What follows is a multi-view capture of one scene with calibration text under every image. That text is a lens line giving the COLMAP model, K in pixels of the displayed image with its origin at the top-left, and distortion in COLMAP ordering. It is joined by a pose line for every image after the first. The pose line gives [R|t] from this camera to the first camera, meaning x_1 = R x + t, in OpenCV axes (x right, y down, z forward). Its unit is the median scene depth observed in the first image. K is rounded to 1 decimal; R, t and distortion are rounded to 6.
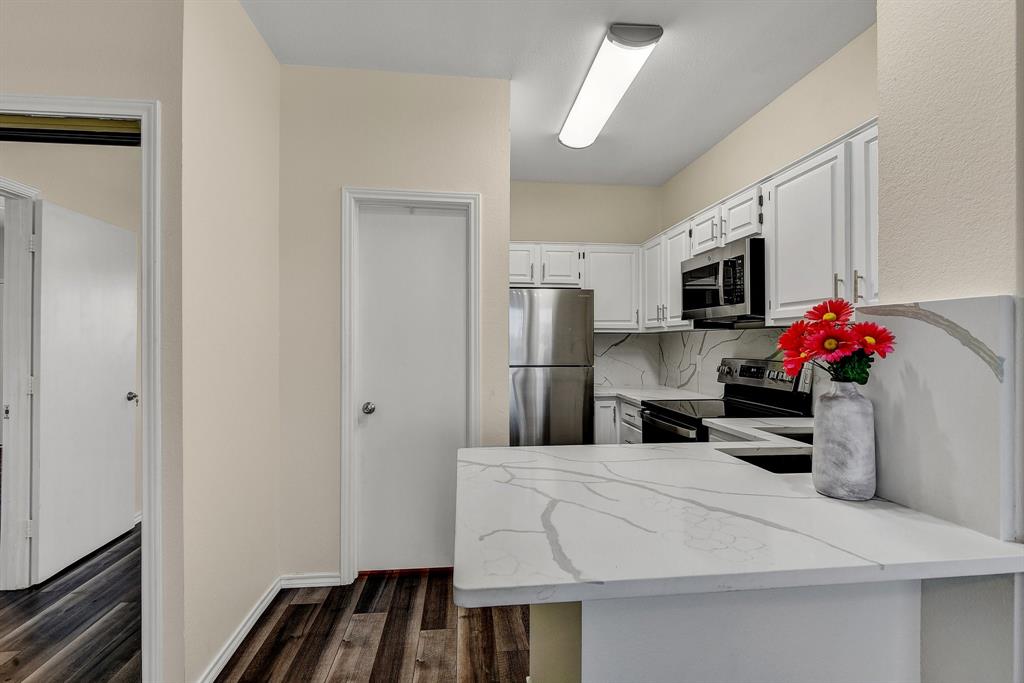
lens RADIAL K [[484.1, 0, 515.9], [0, 484.1, 345.1], [0, 0, 1]] dist [0.003002, -0.000408]
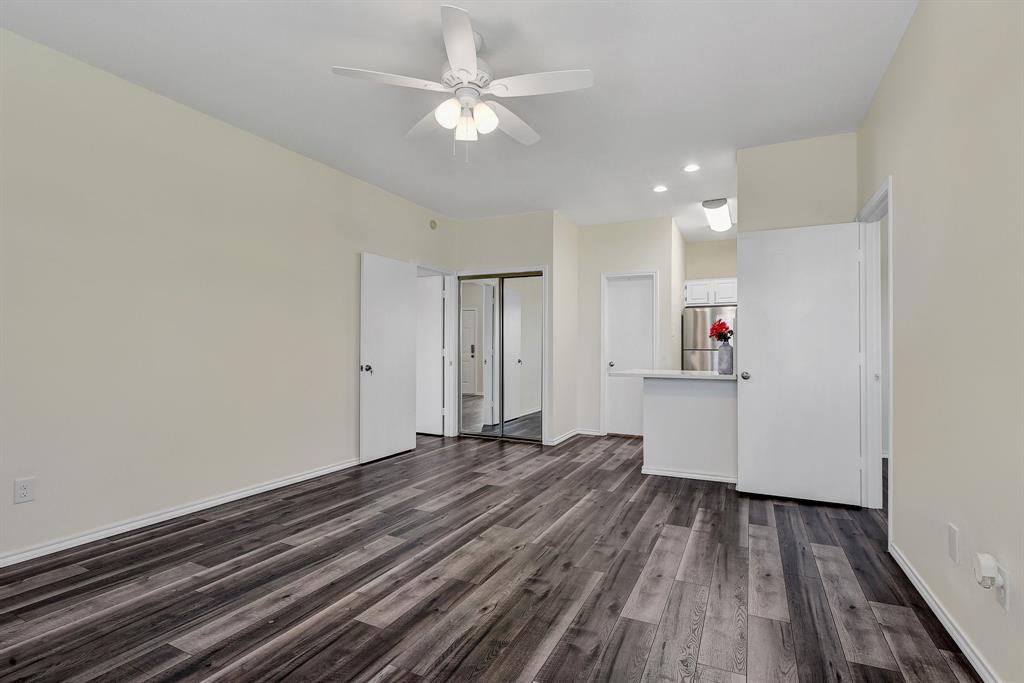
lens RADIAL K [[487.2, 0, 512.7], [0, 487.2, 341.1], [0, 0, 1]] dist [-0.005267, -0.000932]
pose [[0.835885, -0.002053, -0.548900, 0.607275], [-0.008565, 0.999822, -0.016783, 0.064043], [0.548837, 0.018730, 0.835719, -1.273081]]
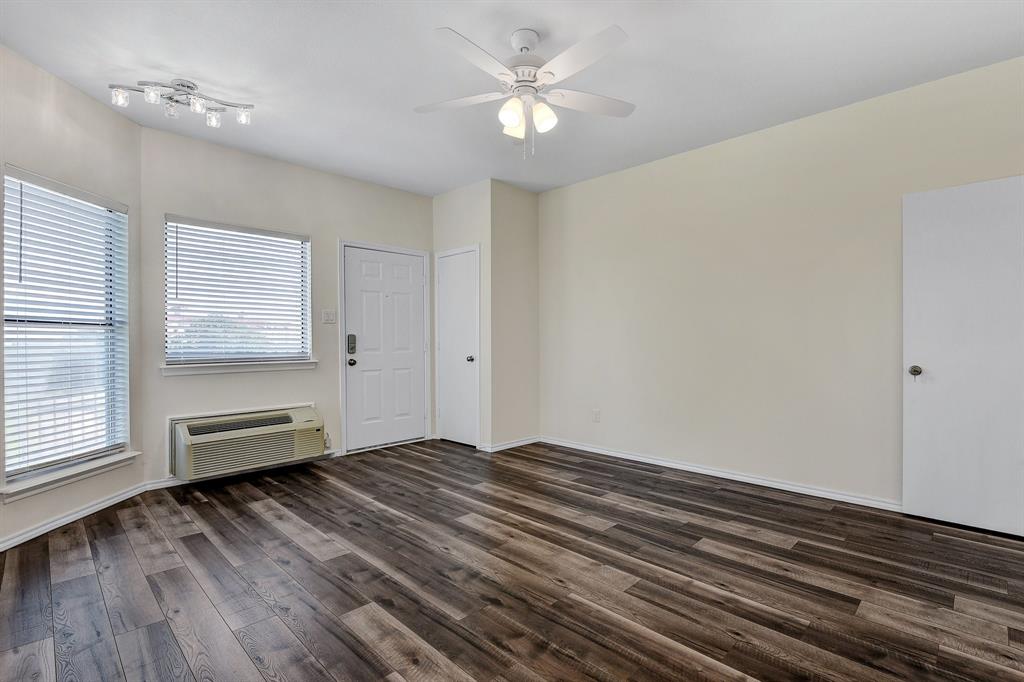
lens RADIAL K [[474.5, 0, 514.0], [0, 474.5, 342.9], [0, 0, 1]] dist [-0.003225, -0.001357]
pose [[-0.784282, 0.003075, -0.620397, 0.615827], [0.000109, 0.999988, 0.004818, 0.070312], [0.620404, 0.003711, -0.784273, 0.245095]]
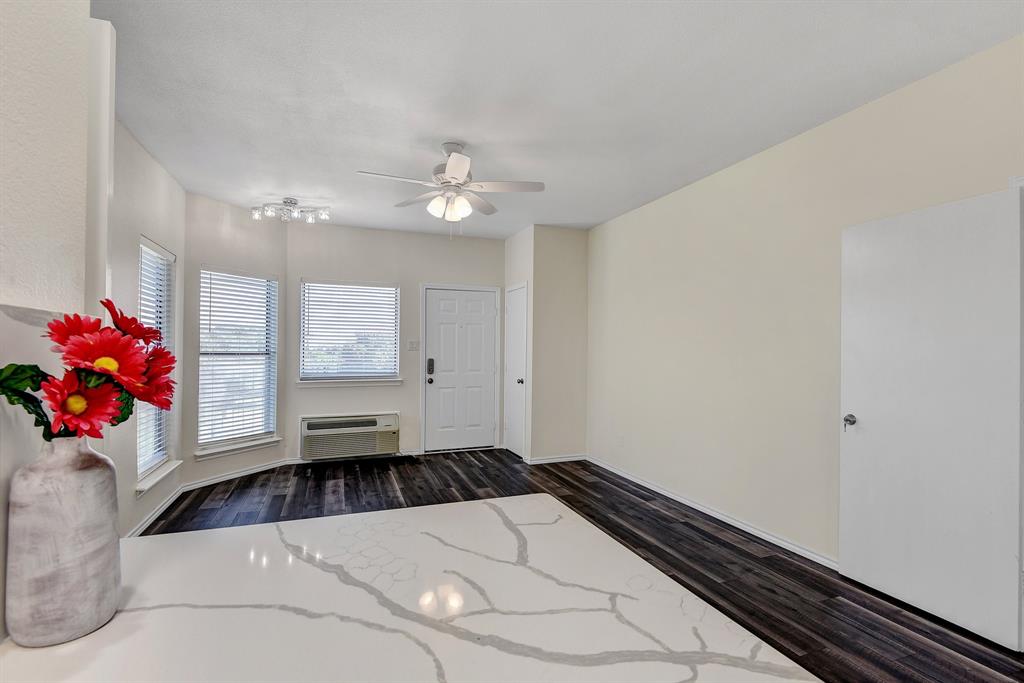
lens RADIAL K [[484.1, 0, 515.9], [0, 484.1, 345.1], [0, 0, 1]] dist [0.003002, -0.000408]
pose [[-0.971078, -0.009559, -0.238573, 0.132349], [-0.009369, 0.999954, -0.001933, -0.018400], [0.238580, 0.000358, -0.971123, 0.799467]]
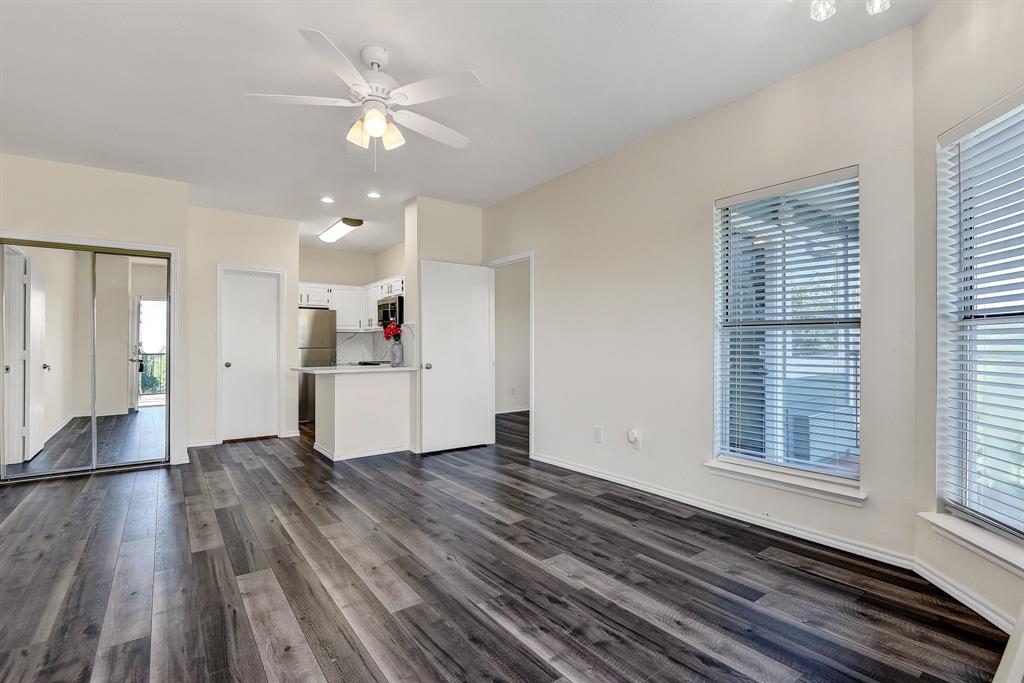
lens RADIAL K [[484.8, 0, 520.8], [0, 484.8, 343.4], [0, 0, 1]] dist [-0.016518, 0.000579]
pose [[0.865240, 0.000424, 0.501358, -0.252796], [0.005542, 0.999930, -0.010410, 0.067235], [-0.501327, 0.011785, 0.865177, -1.550530]]
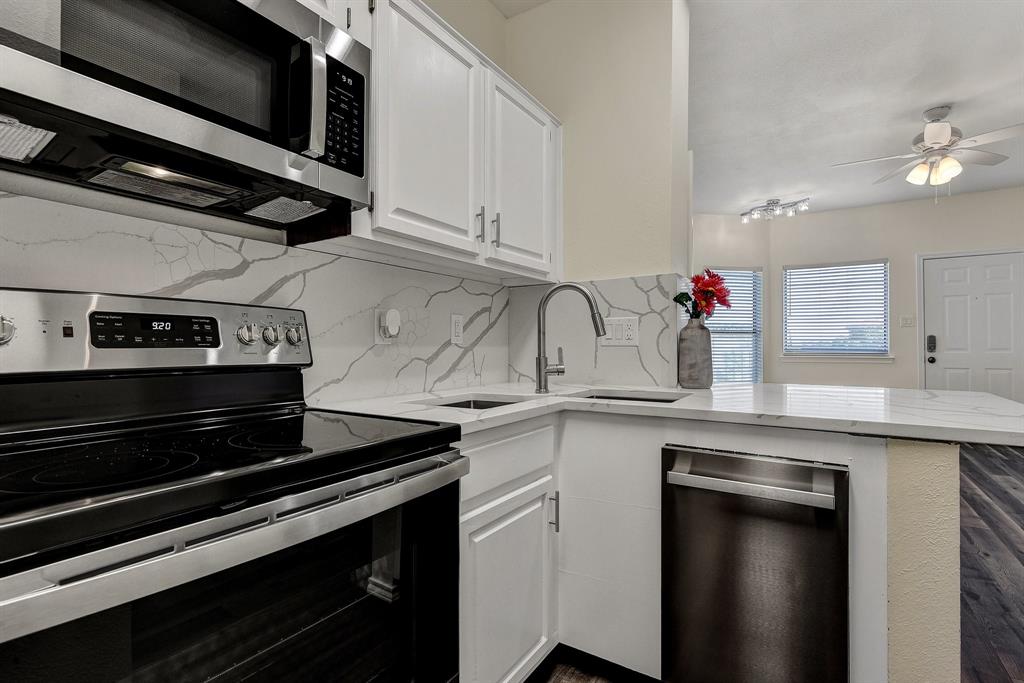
lens RADIAL K [[478.5, 0, 514.9], [0, 478.5, 346.8], [0, 0, 1]] dist [-0.006302, -0.000951]
pose [[-0.771754, -0.001273, 0.635920, 0.056257], [0.004794, 0.999958, 0.007819, 0.073052], [-0.635904, 0.009083, -0.771715, 1.226675]]
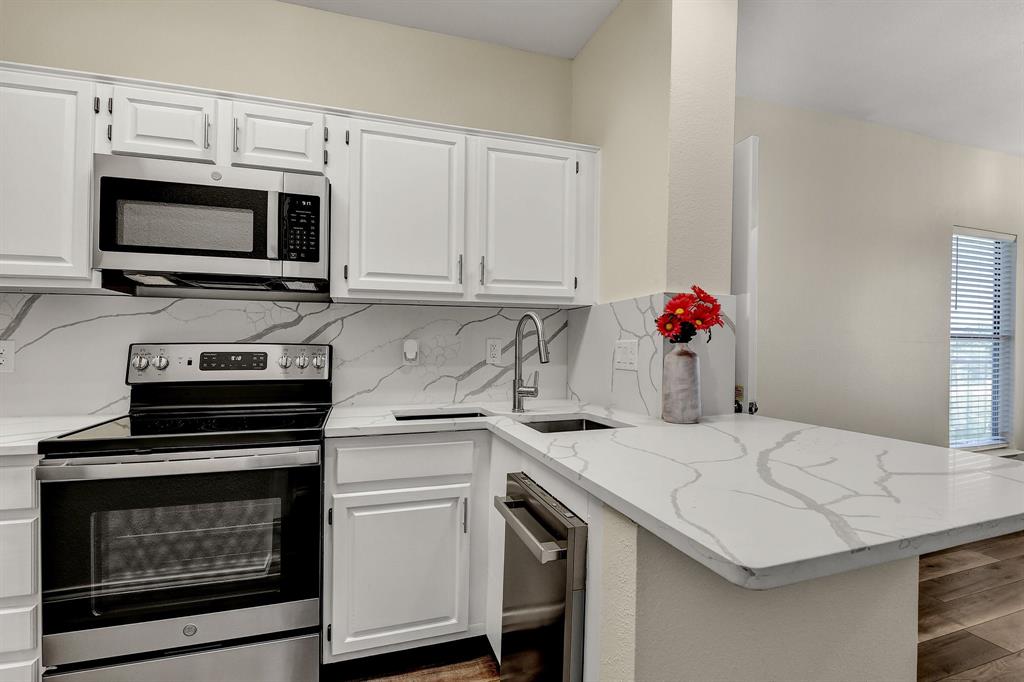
lens RADIAL K [[471.5, 0, 512.4], [0, 471.5, 340.8], [0, 0, 1]] dist [-0.006917, -0.001223]
pose [[-0.199765, 0.012920, 0.979759, -0.275791], [0.003742, 0.999916, -0.012422, 0.040397], [-0.979837, 0.001185, -0.199796, 0.826422]]
